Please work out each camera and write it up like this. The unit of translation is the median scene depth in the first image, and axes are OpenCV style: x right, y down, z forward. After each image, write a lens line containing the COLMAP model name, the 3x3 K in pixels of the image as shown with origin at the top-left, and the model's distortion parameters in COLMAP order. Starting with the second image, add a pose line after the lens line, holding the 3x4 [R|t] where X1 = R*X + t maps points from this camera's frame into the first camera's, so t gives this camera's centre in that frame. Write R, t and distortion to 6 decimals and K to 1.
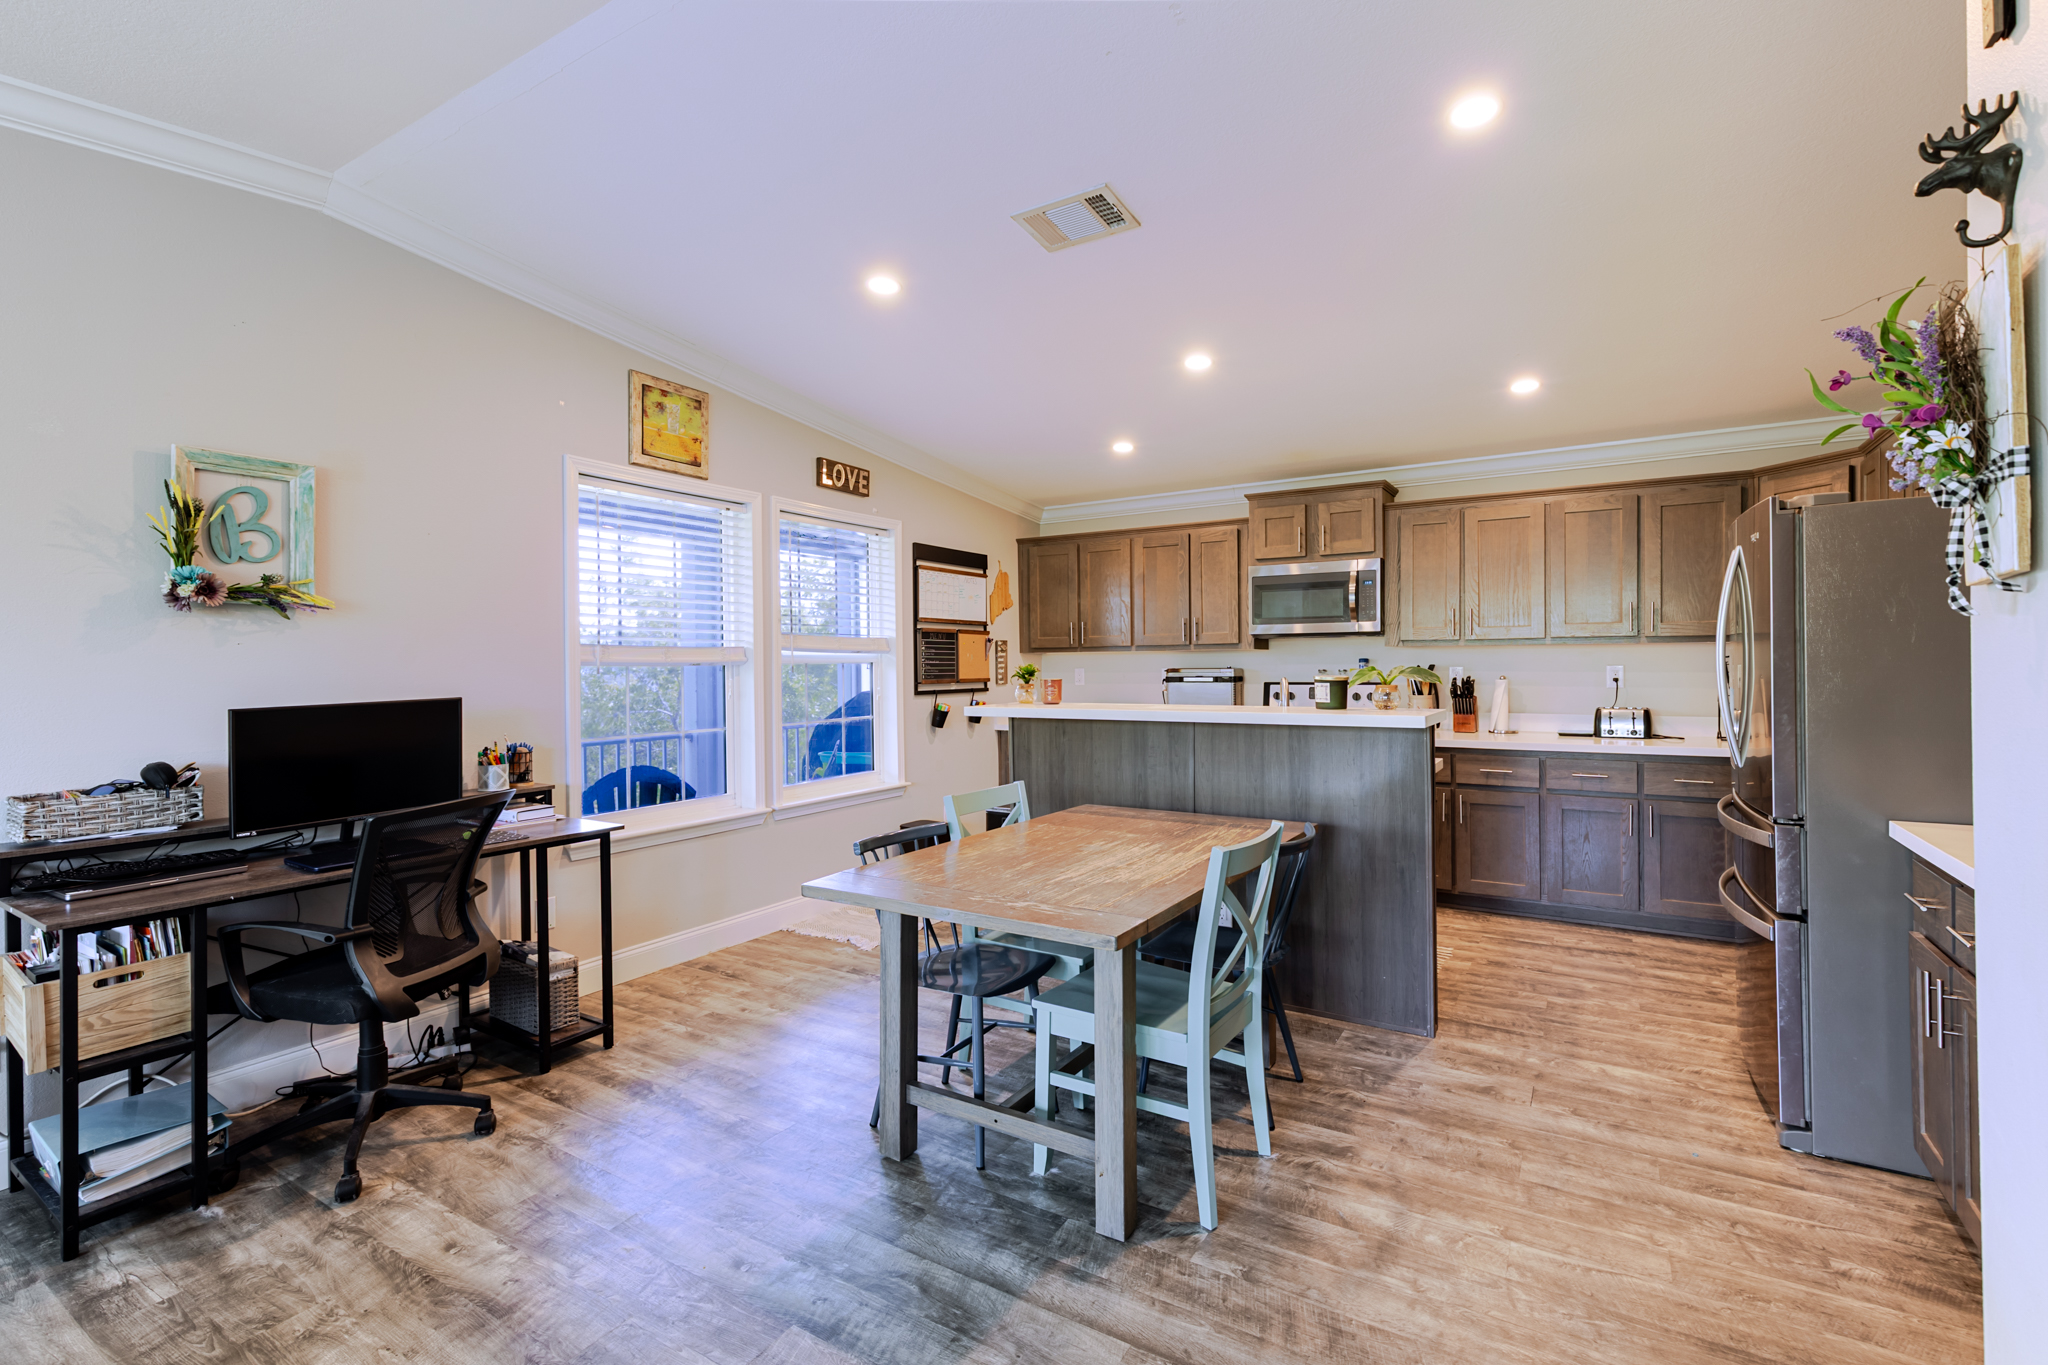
lens RADIAL K [[926.1, 0, 1038.5], [0, 926.1, 658.7], [0, 0, 1]] dist [0.006337, -0.000324]
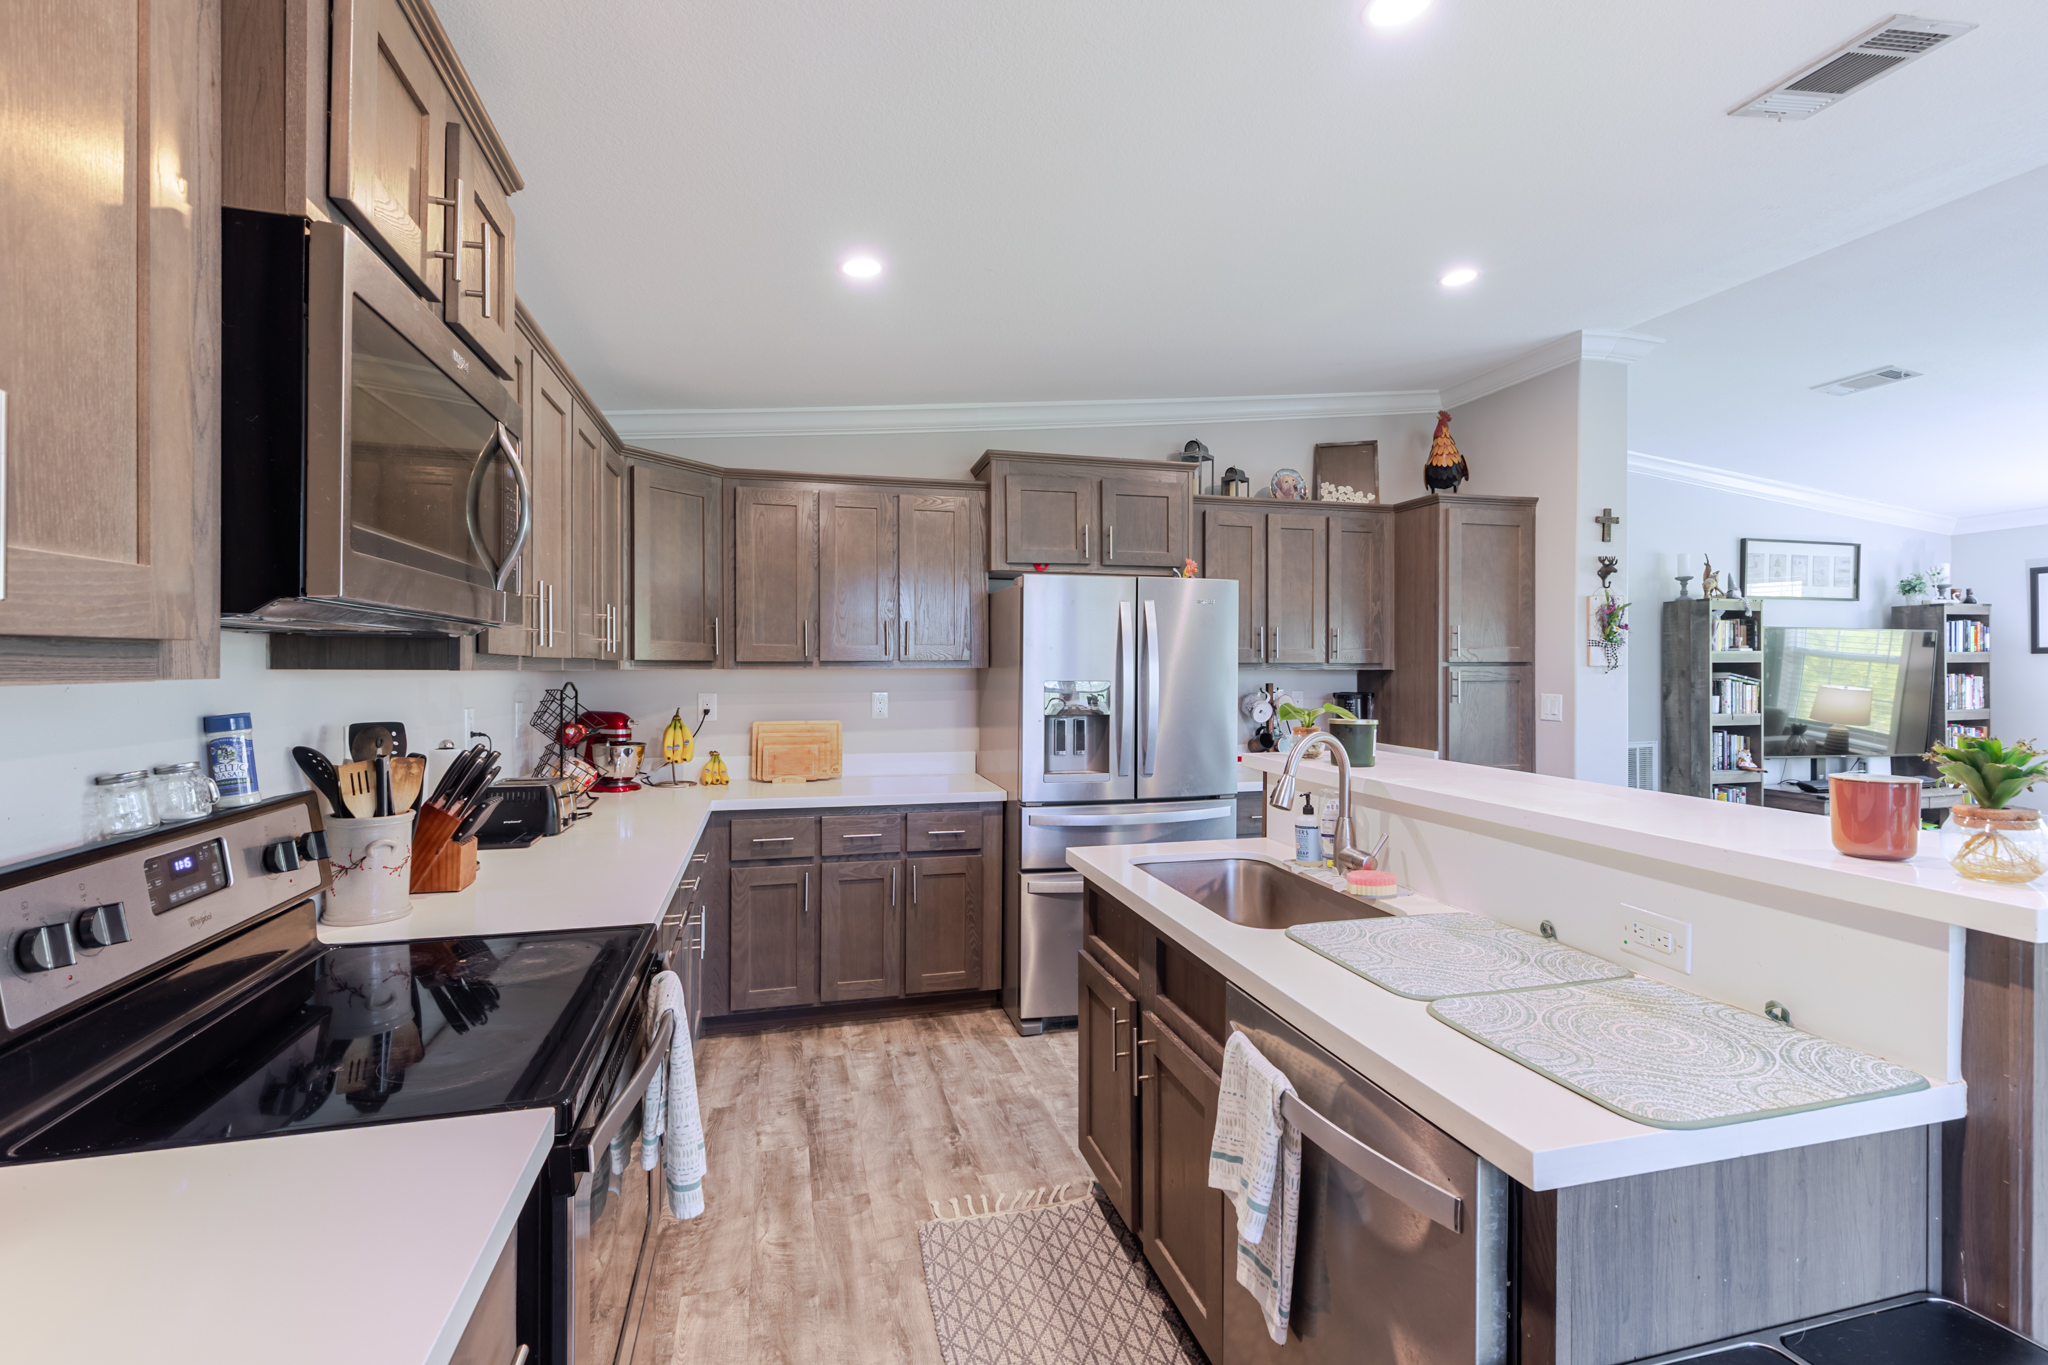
lens RADIAL K [[926.1, 0, 1040.4], [0, 926.1, 675.6], [0, 0, 1]] dist [0.006337, -0.000324]
pose [[-0.731037, 0.004575, 0.682323, 0.001381], [0.005200, 0.999986, -0.001135, -0.011937], [-0.682318, 0.002718, -0.731050, 1.295048]]
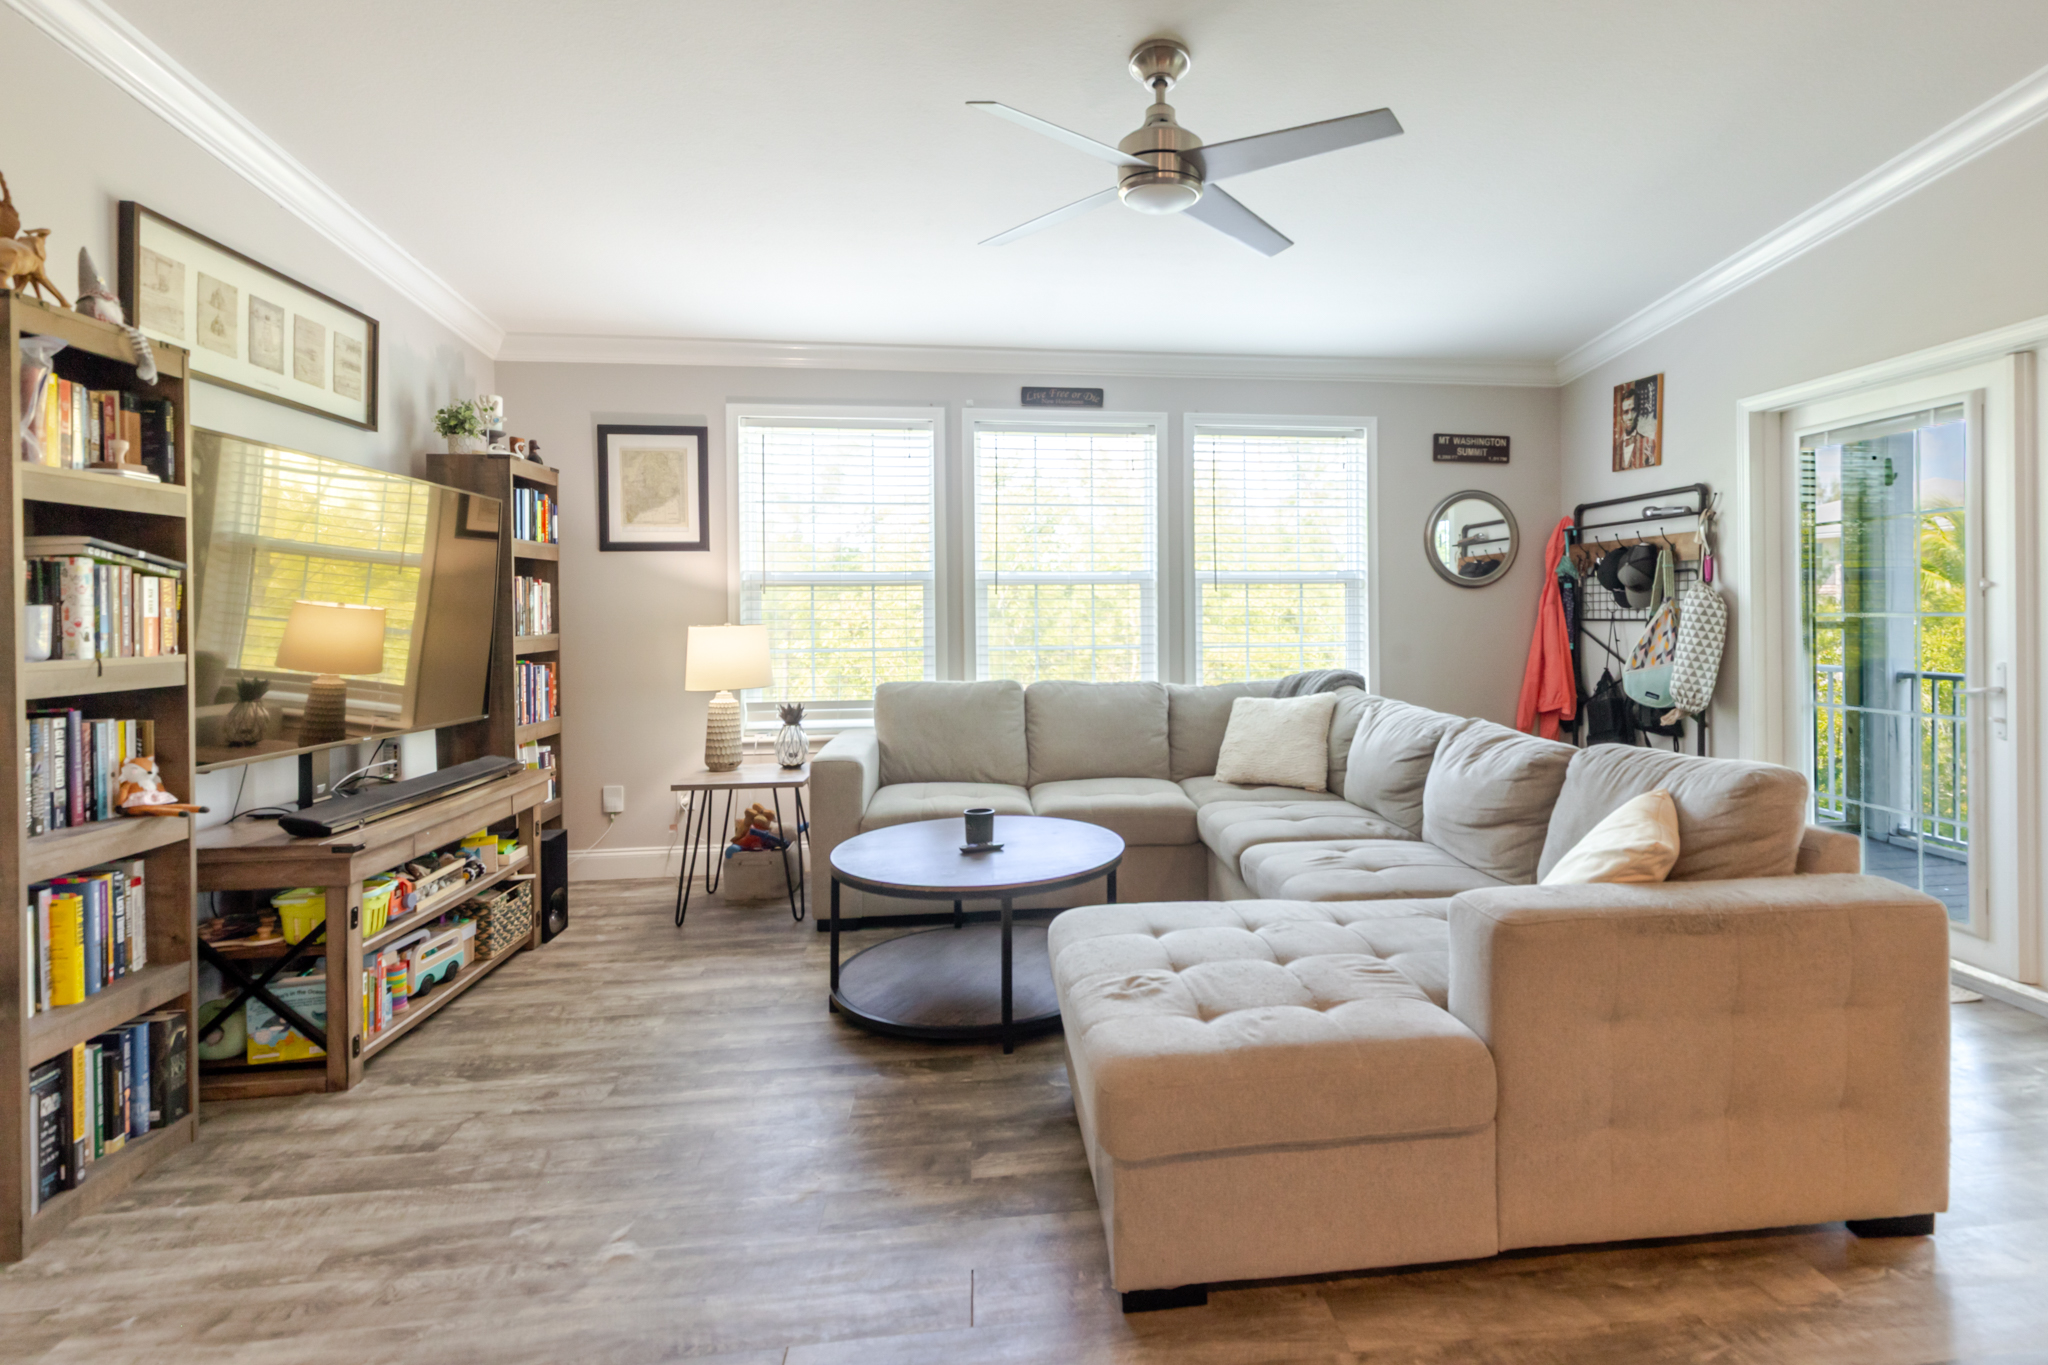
lens RADIAL K [[992.1, 0, 1109.2], [0, 992.1, 610.4], [0, 0, 1]] dist [0.006142, -0.000352]
pose [[-0.775781, 0.013547, -0.630857, 0.104858], [0.017233, 0.999851, 0.000280, 0.029309], [0.630767, -0.010654, -0.775899, 0.377836]]
